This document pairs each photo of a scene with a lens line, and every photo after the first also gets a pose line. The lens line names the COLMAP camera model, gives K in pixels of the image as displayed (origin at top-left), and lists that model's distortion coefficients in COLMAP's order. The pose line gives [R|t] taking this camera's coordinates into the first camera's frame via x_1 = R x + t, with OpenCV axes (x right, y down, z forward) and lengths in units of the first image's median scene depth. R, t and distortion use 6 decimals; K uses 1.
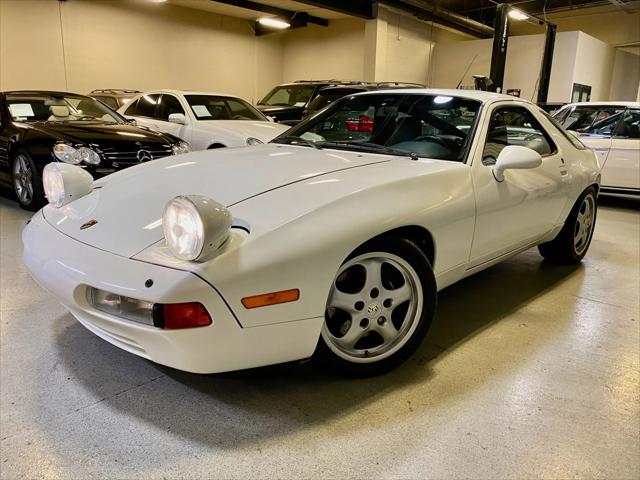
lens RADIAL K [[500.9, 0, 314.9], [0, 500.9, 237.4], [0, 0, 1]] dist [0.022375, -0.005283]
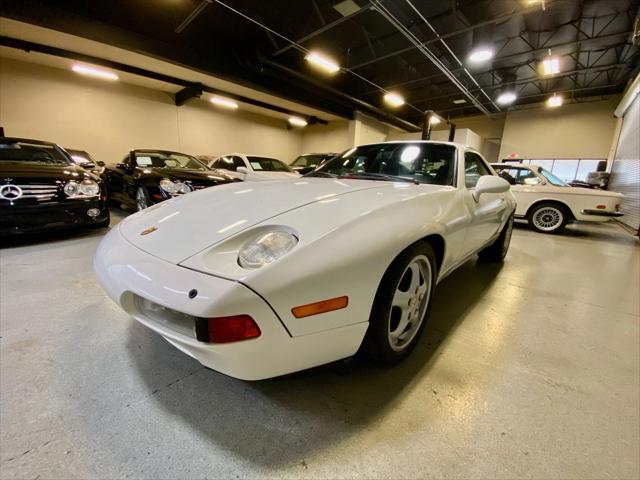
lens RADIAL K [[263.9, 0, 320.7], [0, 263.9, 243.1], [0, 0, 1]] dist [0.020355, -0.000699]
pose [[0.999792, 0.012256, 0.016325, -0.034499], [-0.012366, 0.999901, 0.006652, -0.002479], [-0.016241, -0.006852, 0.999845, 0.168240]]
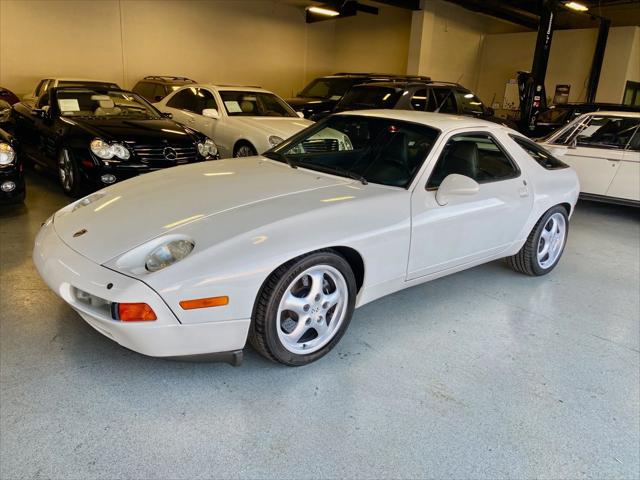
lens RADIAL K [[500.9, 0, 323.6], [0, 500.9, 238.8], [0, 0, 1]] dist [0.022375, -0.005283]
pose [[0.994742, 0.056081, -0.085694, 0.111532], [-0.052709, 0.997763, 0.041126, -0.038869], [0.087809, -0.036393, 0.995472, -0.088487]]
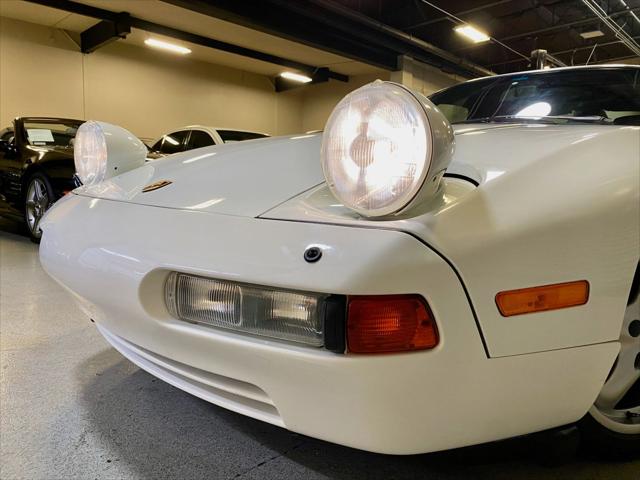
lens RADIAL K [[500.9, 0, 319.6], [0, 500.9, 242.3], [0, 0, 1]] dist [0.022375, -0.005283]
pose [[0.999993, 0.000658, -0.003657, -0.106020], [-0.001077, 0.993250, -0.115987, 0.044020], [0.003556, 0.115990, 0.993244, 0.176008]]
